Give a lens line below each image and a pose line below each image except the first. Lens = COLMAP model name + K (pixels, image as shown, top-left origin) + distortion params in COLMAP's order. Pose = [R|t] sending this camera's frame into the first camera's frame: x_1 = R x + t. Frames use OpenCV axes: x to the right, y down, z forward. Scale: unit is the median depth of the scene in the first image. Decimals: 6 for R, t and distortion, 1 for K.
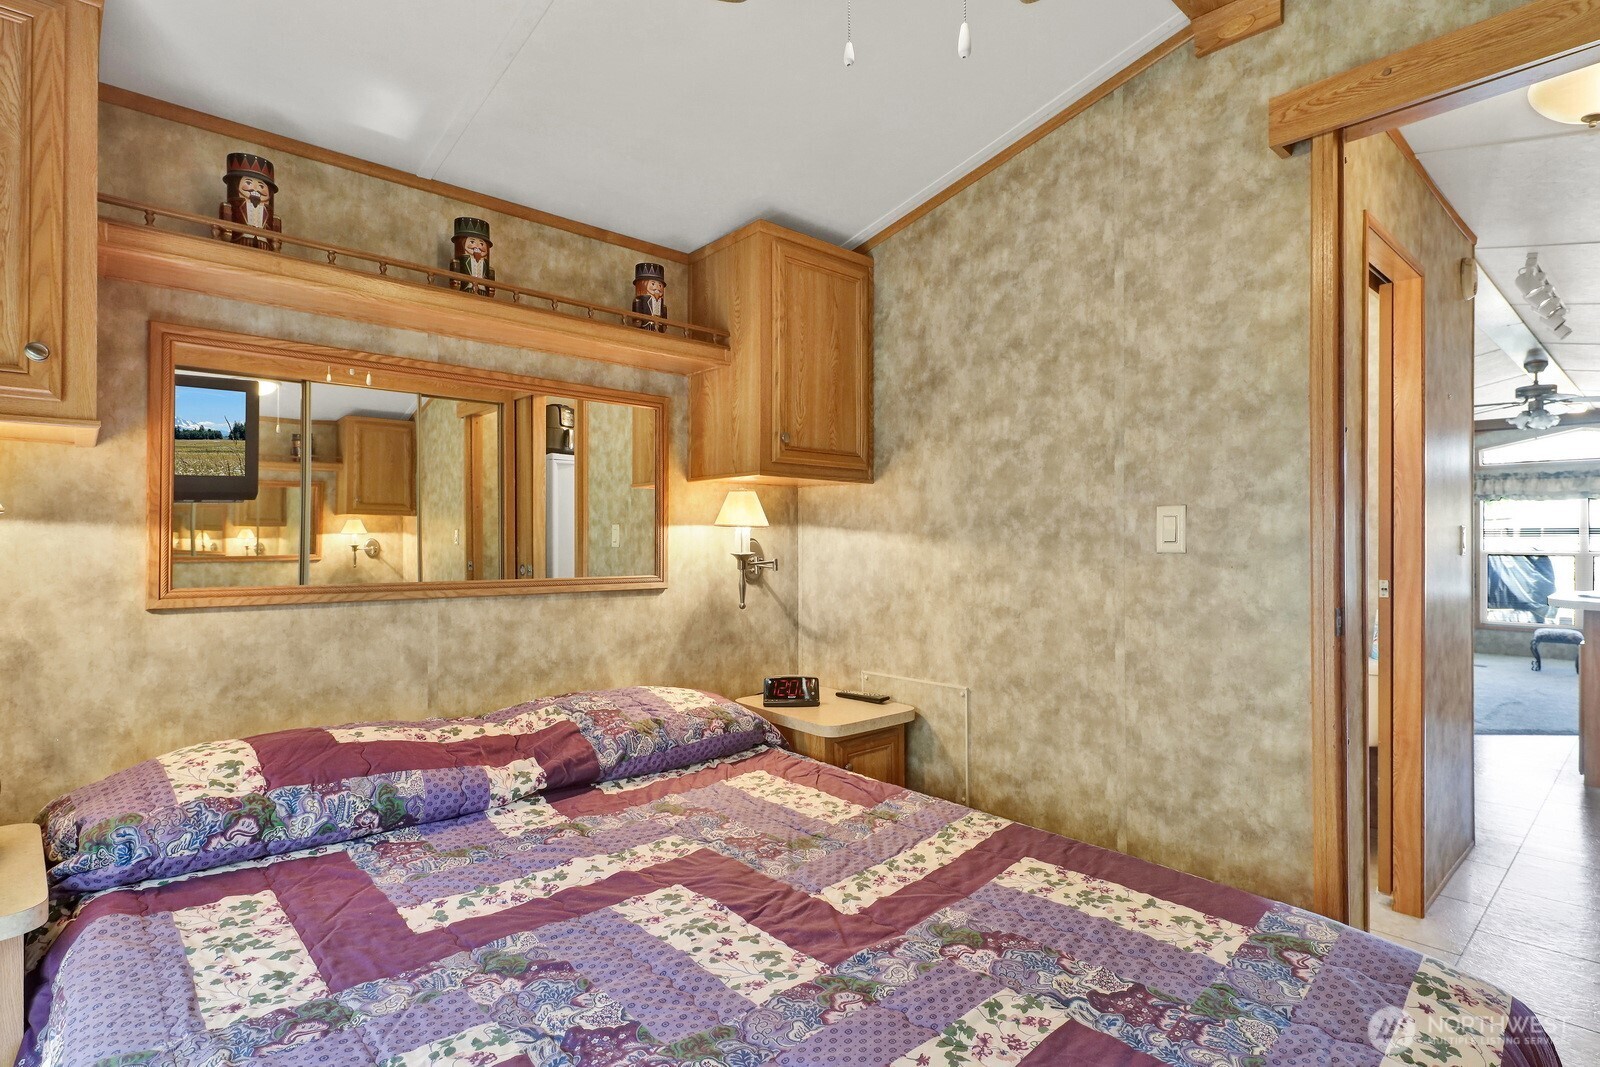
lens RADIAL K [[801.1, 0, 800.0], [0, 801.1, 535.5], [0, 0, 1]] dist [0.000388, -0.000254]
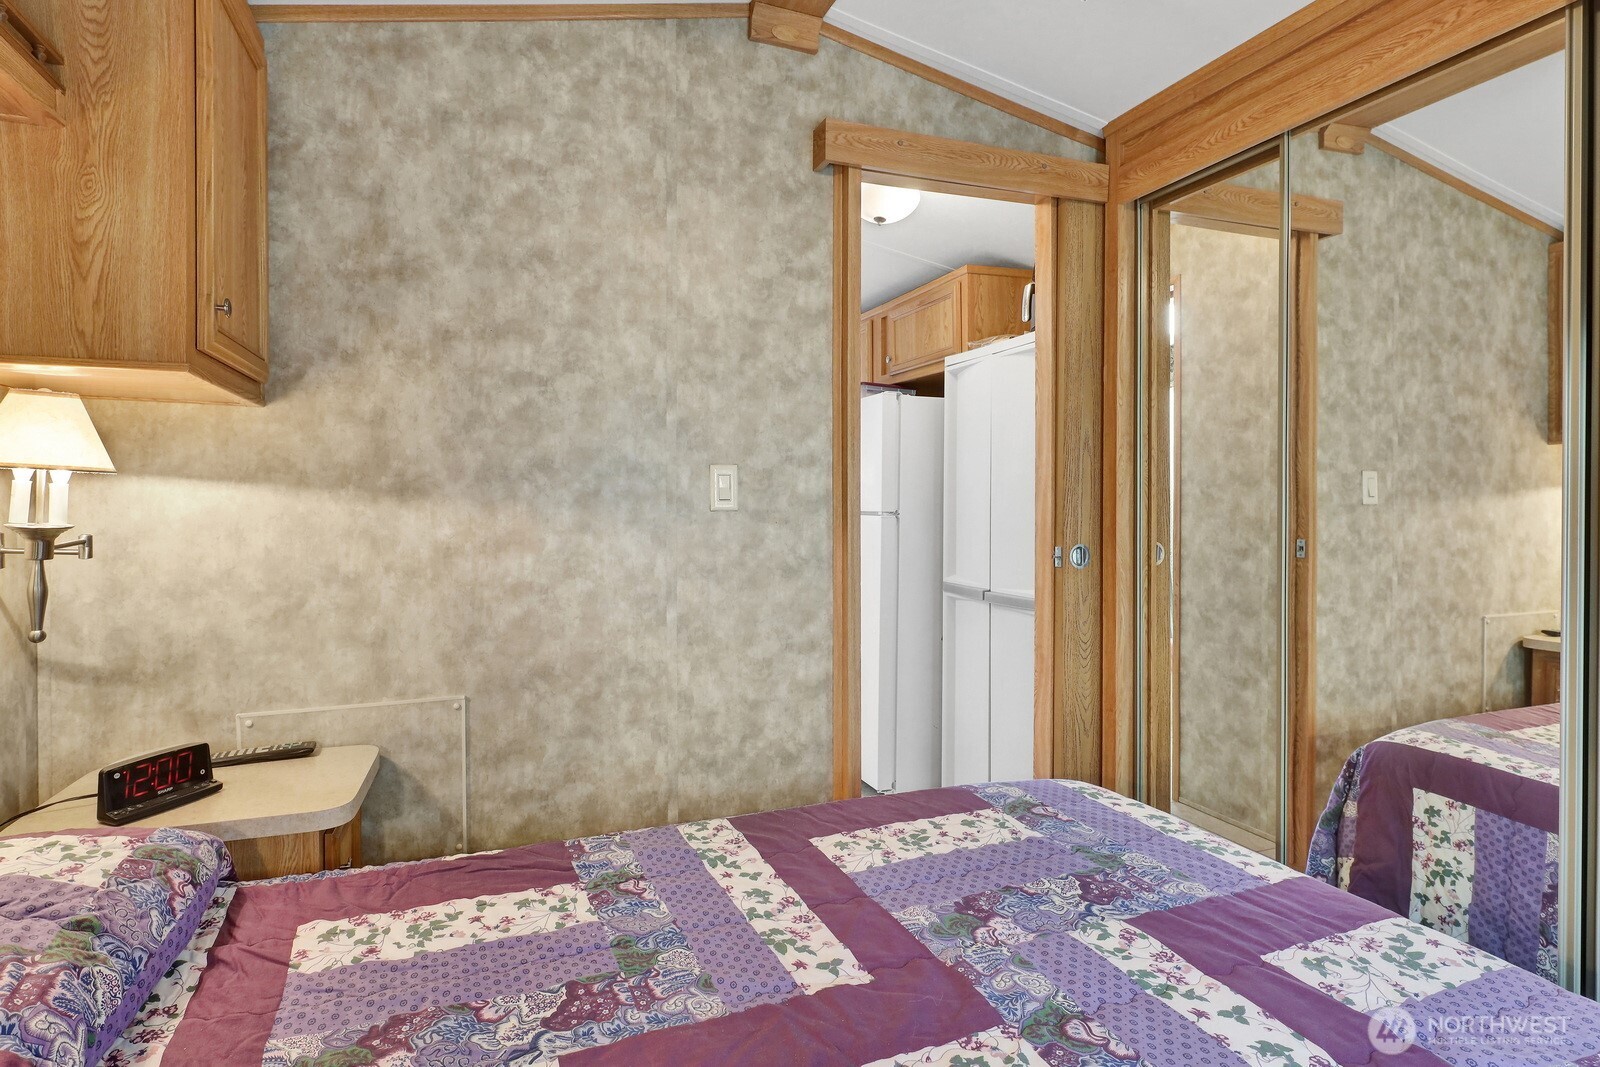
lens RADIAL K [[816.3, 0, 796.5], [0, 816.3, 508.1], [0, 0, 1]] dist [0.002887, -0.000367]
pose [[0.367427, -0.009853, 0.930000, -0.435621], [-0.004200, 0.999916, 0.012253, 0.004854], [-0.930043, -0.008408, 0.367355, 0.489178]]
